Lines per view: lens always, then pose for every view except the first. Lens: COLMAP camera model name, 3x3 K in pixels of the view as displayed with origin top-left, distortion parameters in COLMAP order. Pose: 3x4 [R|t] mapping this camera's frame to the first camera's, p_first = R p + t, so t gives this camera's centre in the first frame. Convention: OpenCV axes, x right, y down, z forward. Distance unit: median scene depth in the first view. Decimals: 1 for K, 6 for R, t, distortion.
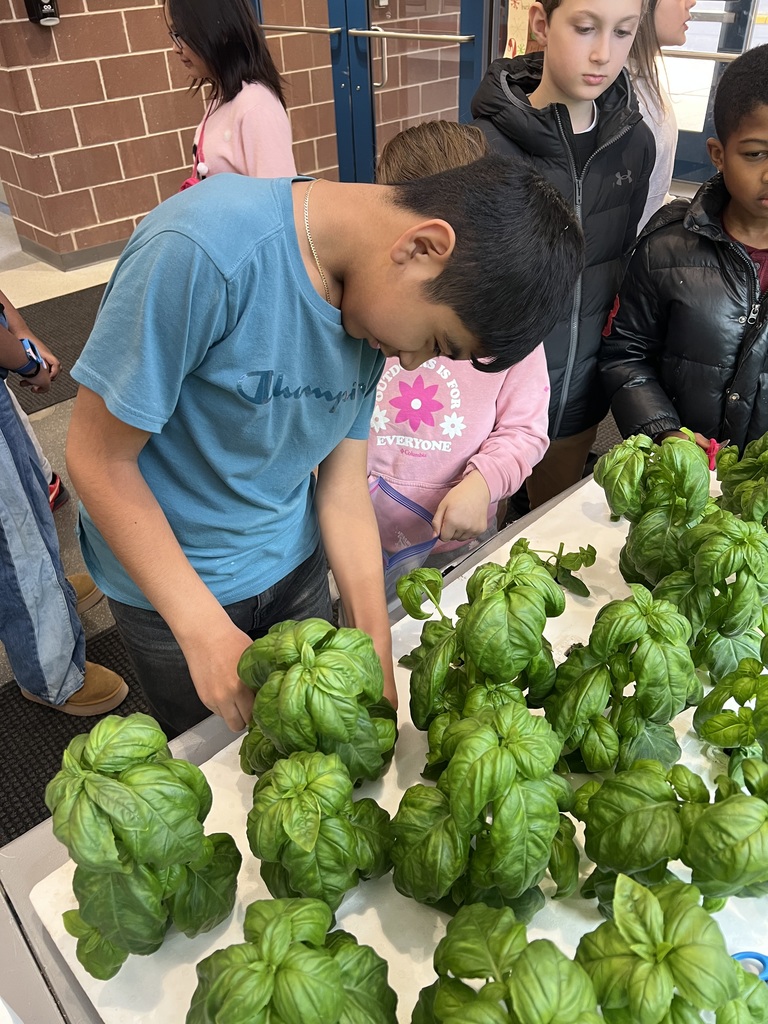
lens RADIAL K [[773.4, 0, 384.0], [0, 773.4, 512.0], [0, 0, 1]] dist [0.110148, -0.111263]
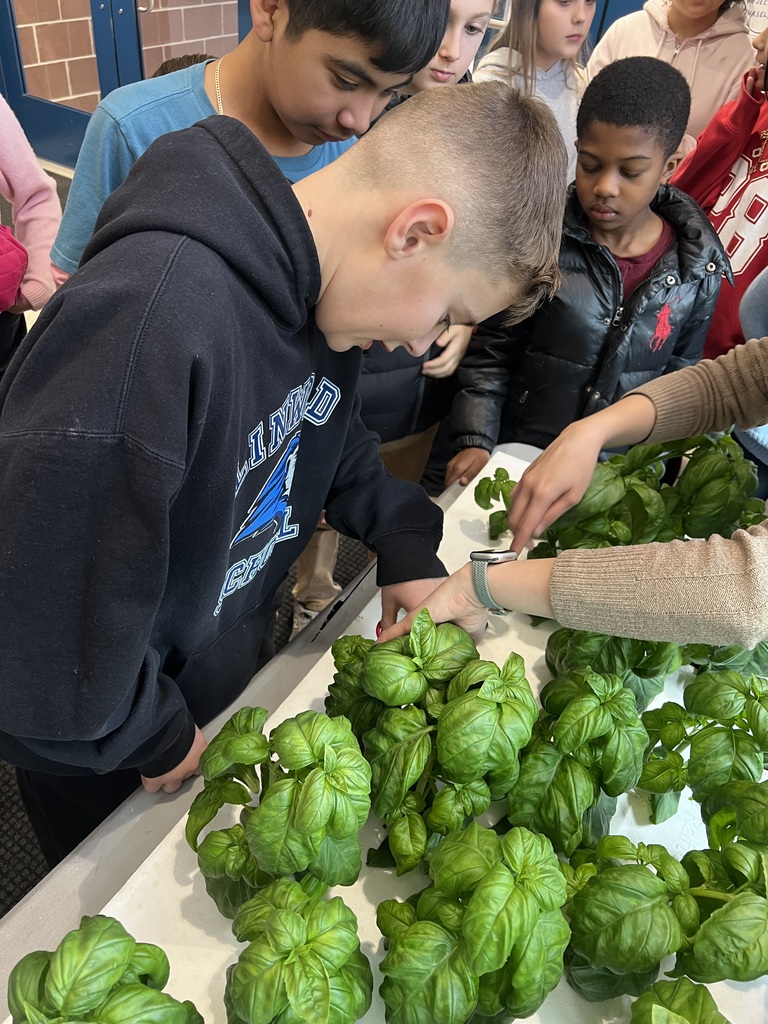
lens RADIAL K [[773.4, 0, 384.0], [0, 773.4, 512.0], [0, 0, 1]] dist [0.110148, -0.111263]
pose [[0.962270, -0.065375, 0.264128, -0.219250], [0.047557, 0.996175, 0.073306, -0.216321], [-0.267910, -0.057979, 0.961698, 0.151075]]
